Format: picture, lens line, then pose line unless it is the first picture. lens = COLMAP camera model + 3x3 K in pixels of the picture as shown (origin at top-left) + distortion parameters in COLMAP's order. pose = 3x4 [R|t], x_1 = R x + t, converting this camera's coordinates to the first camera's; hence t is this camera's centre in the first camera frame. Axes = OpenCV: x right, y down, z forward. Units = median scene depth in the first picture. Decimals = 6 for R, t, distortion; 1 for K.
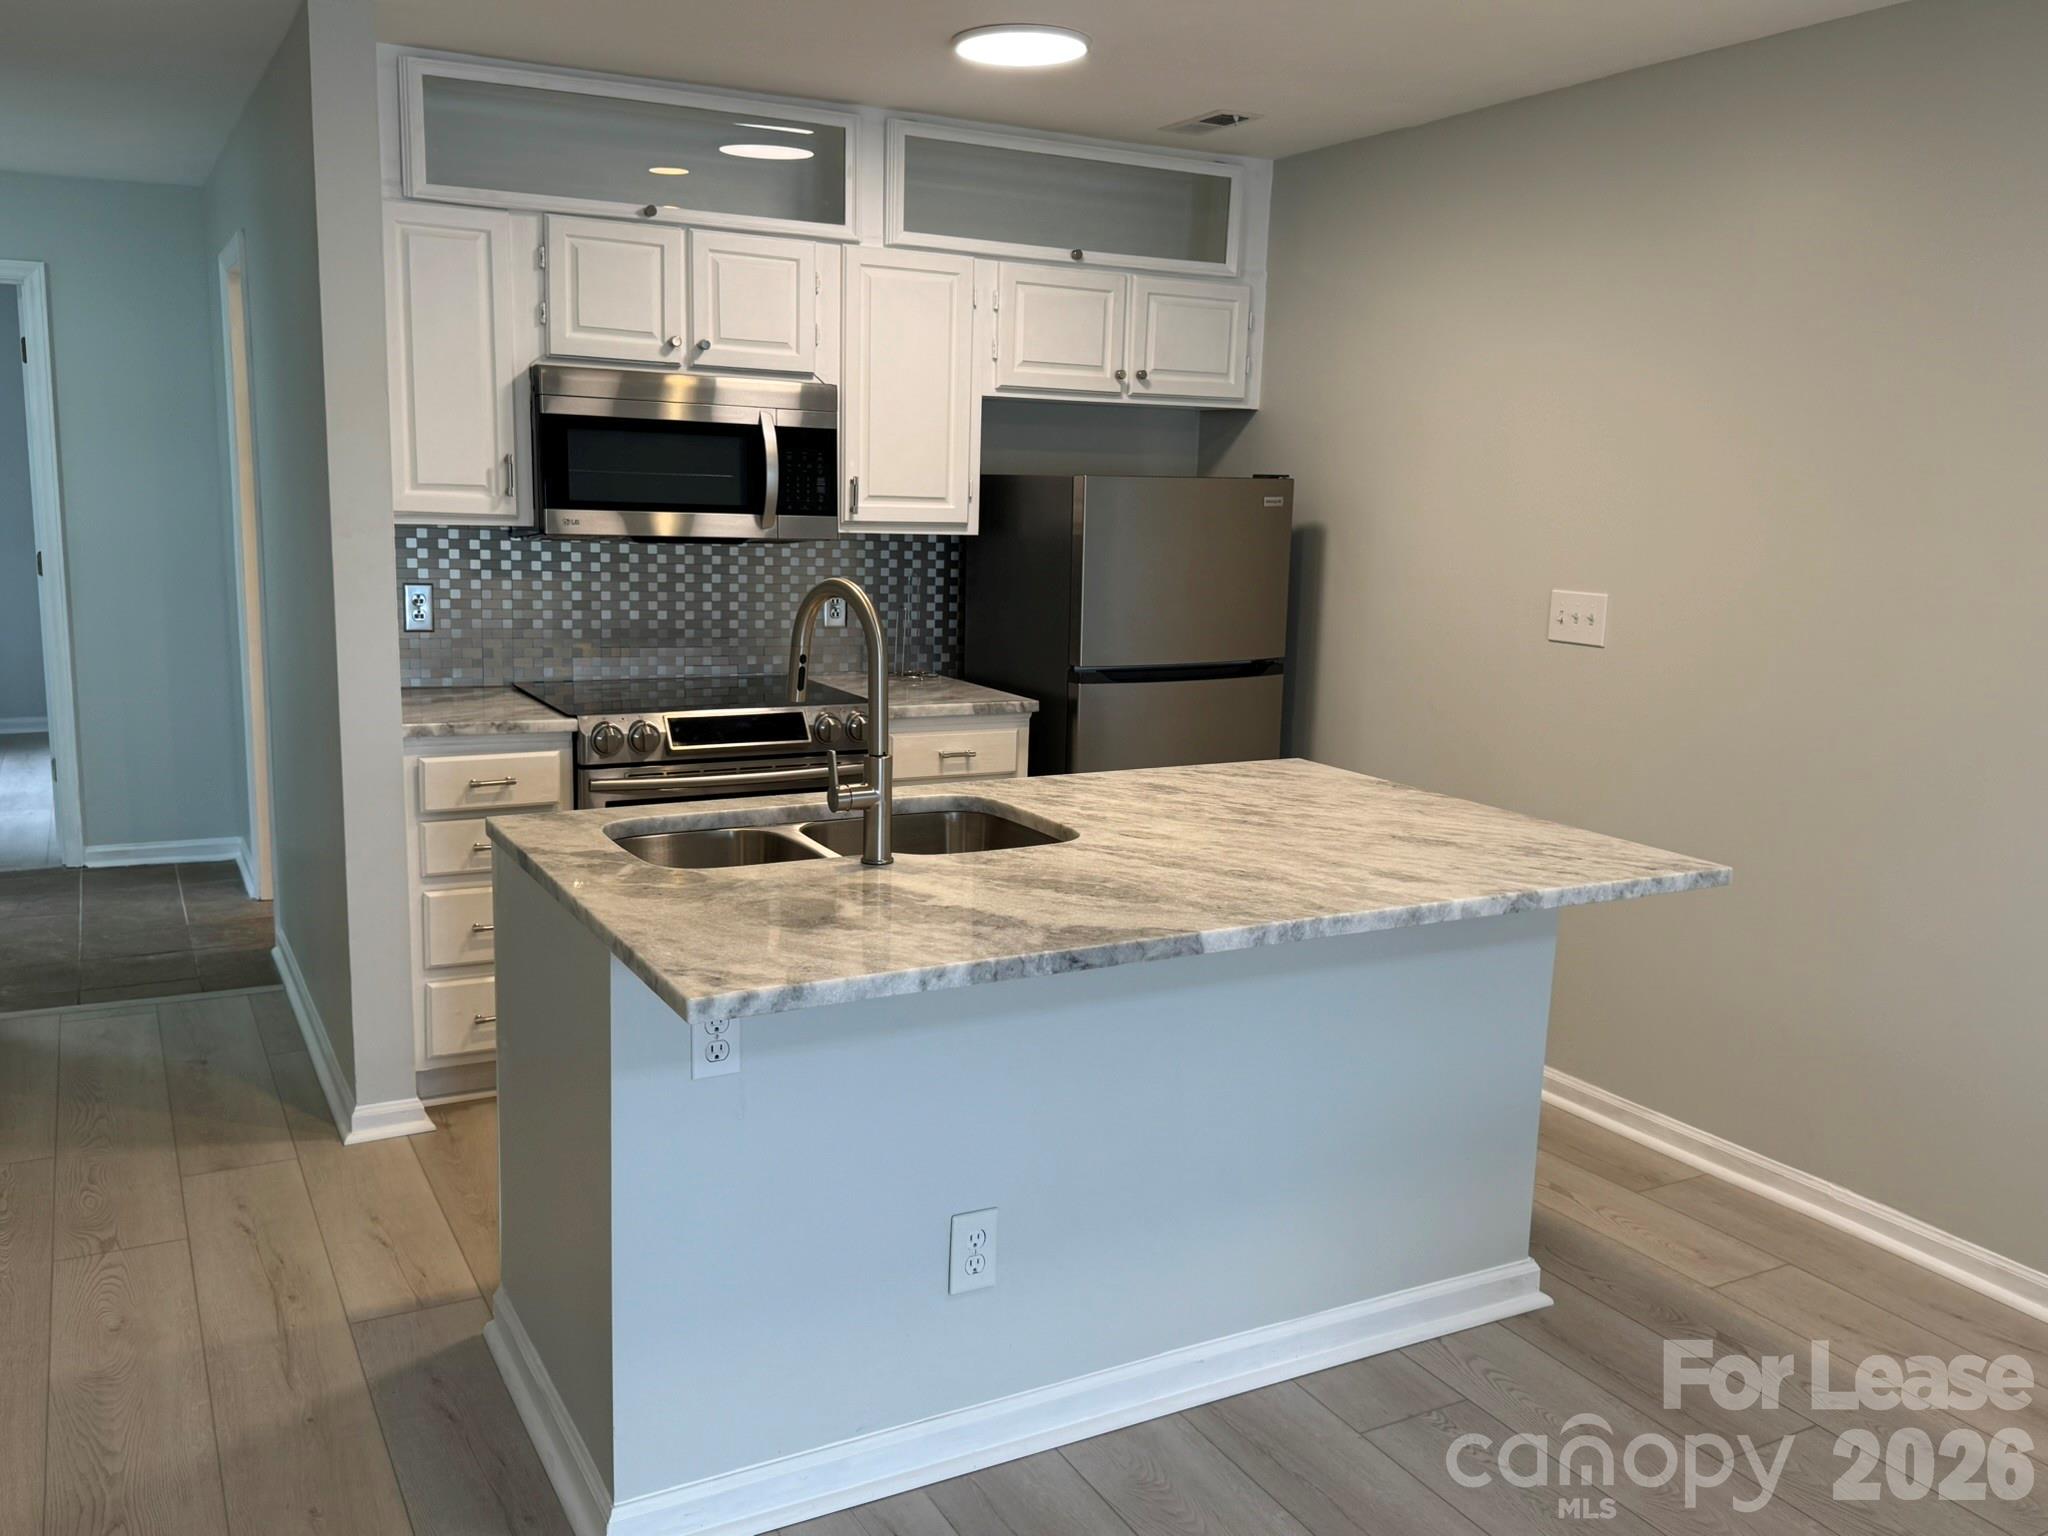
lens RADIAL K [[1721.9, 0, 1035.1], [0, 1721.9, 782.5], [0, 0, 1]] dist [0.033044, -0.062693]
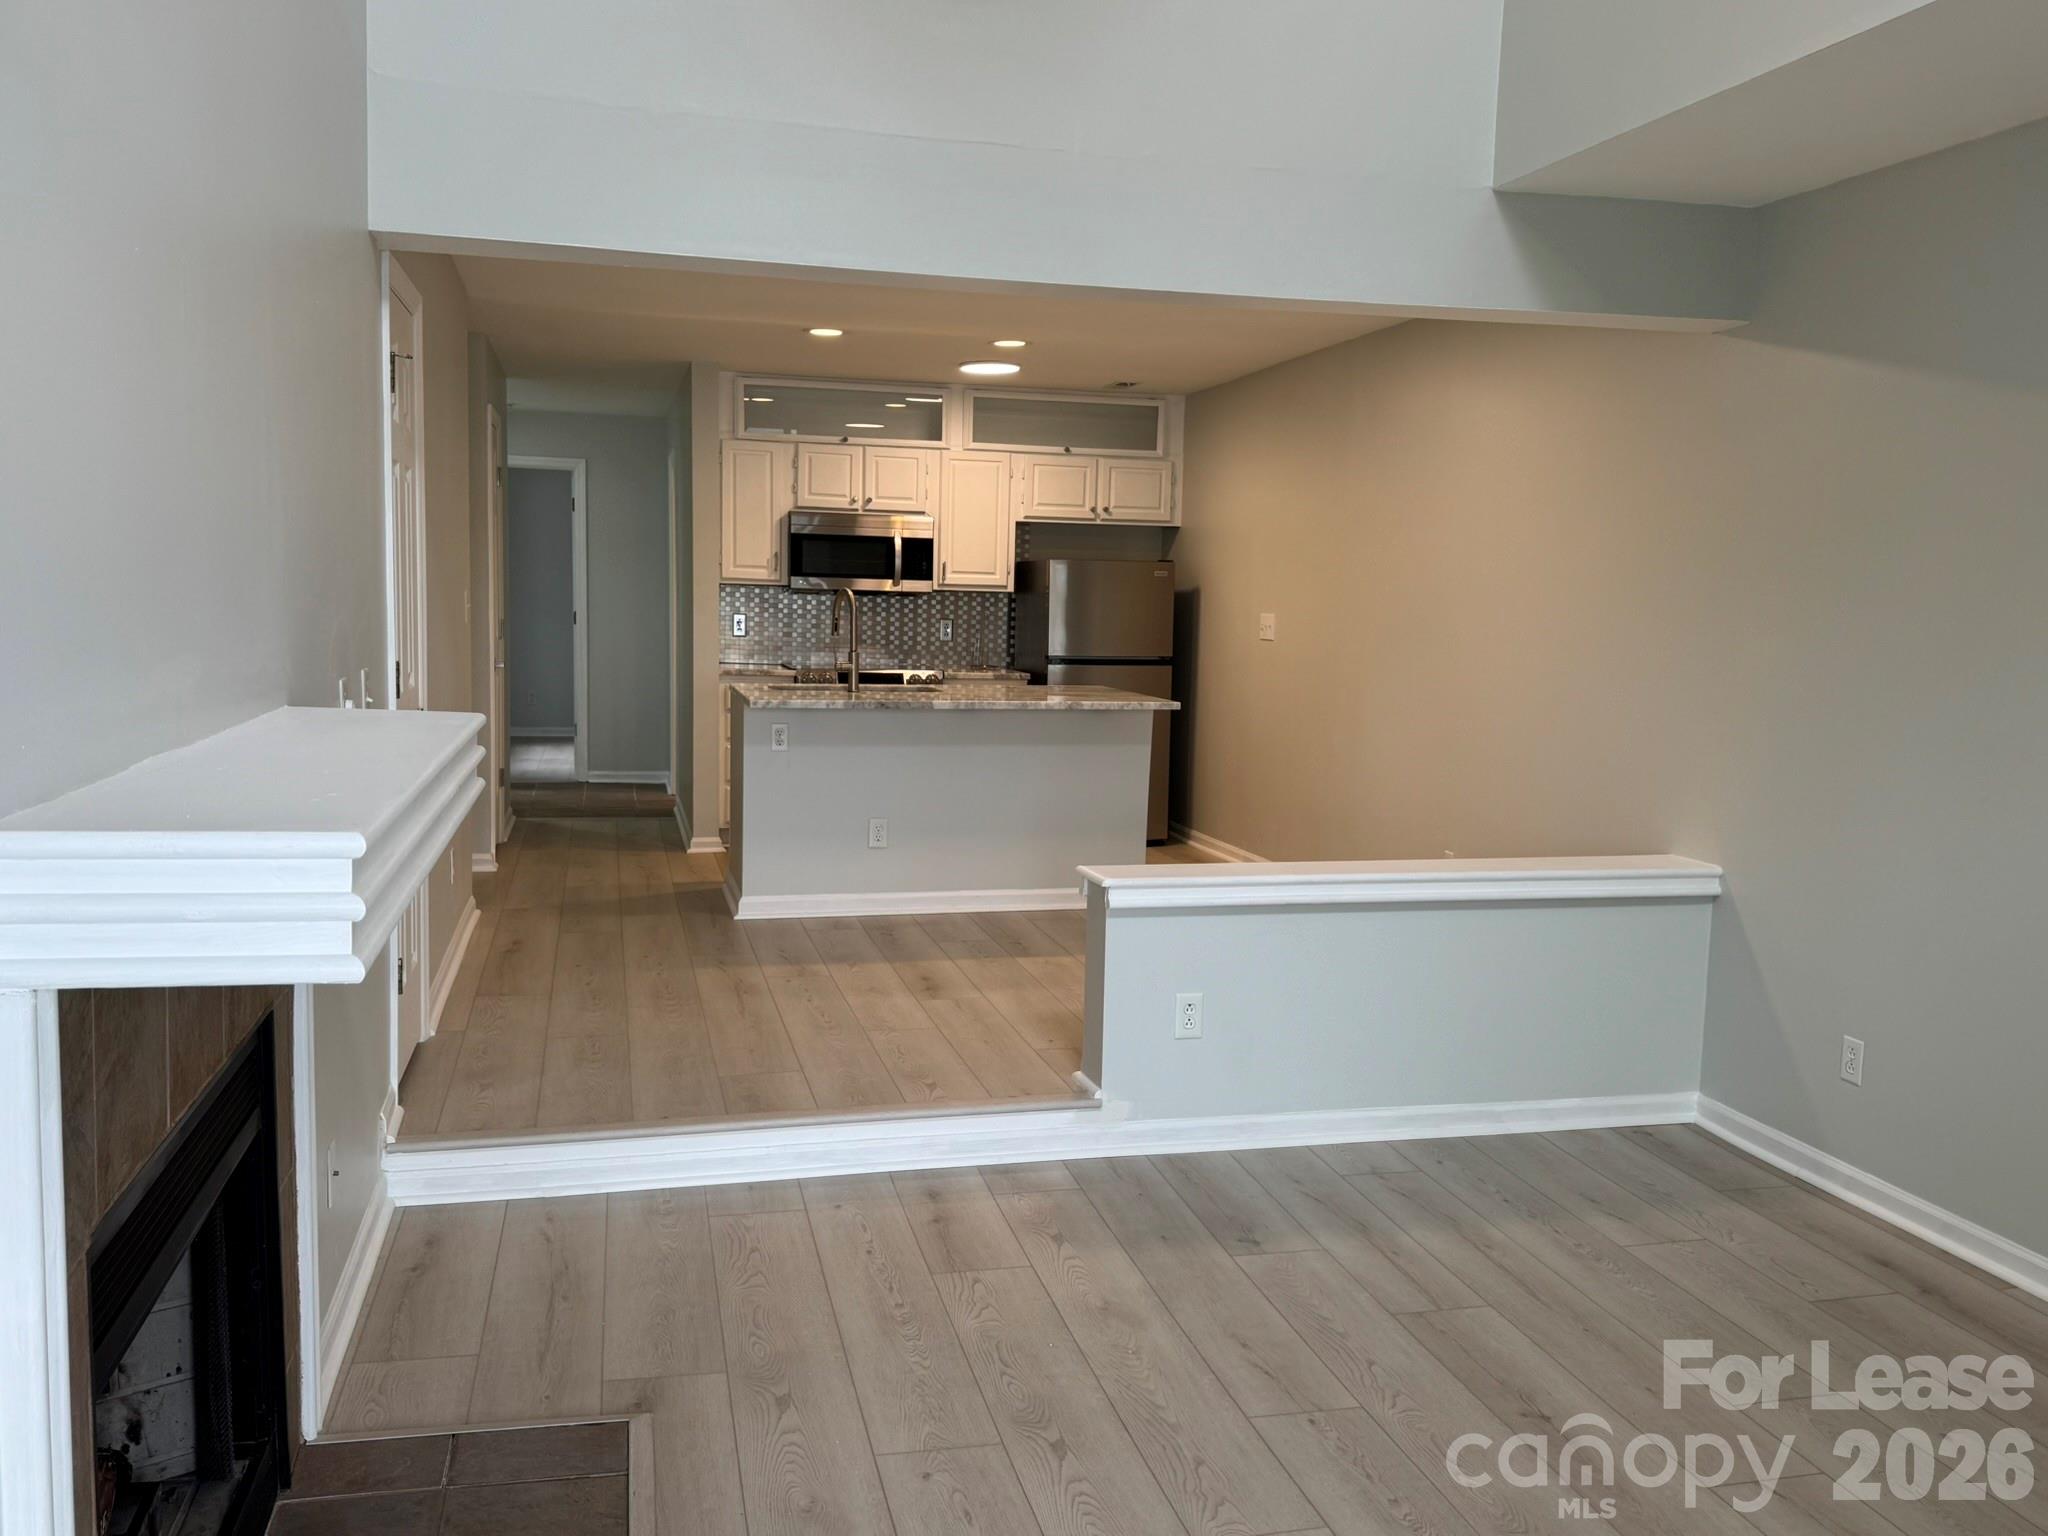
lens RADIAL K [[1721.9, 0, 1041.1], [0, 1721.9, 763.9], [0, 0, 1]] dist [0.033044, -0.062693]
pose [[0.969331, 0.018645, -0.245052, 0.511829], [-0.038331, 0.996385, -0.075811, 0.210012], [0.242752, 0.082879, 0.966541, -0.917168]]
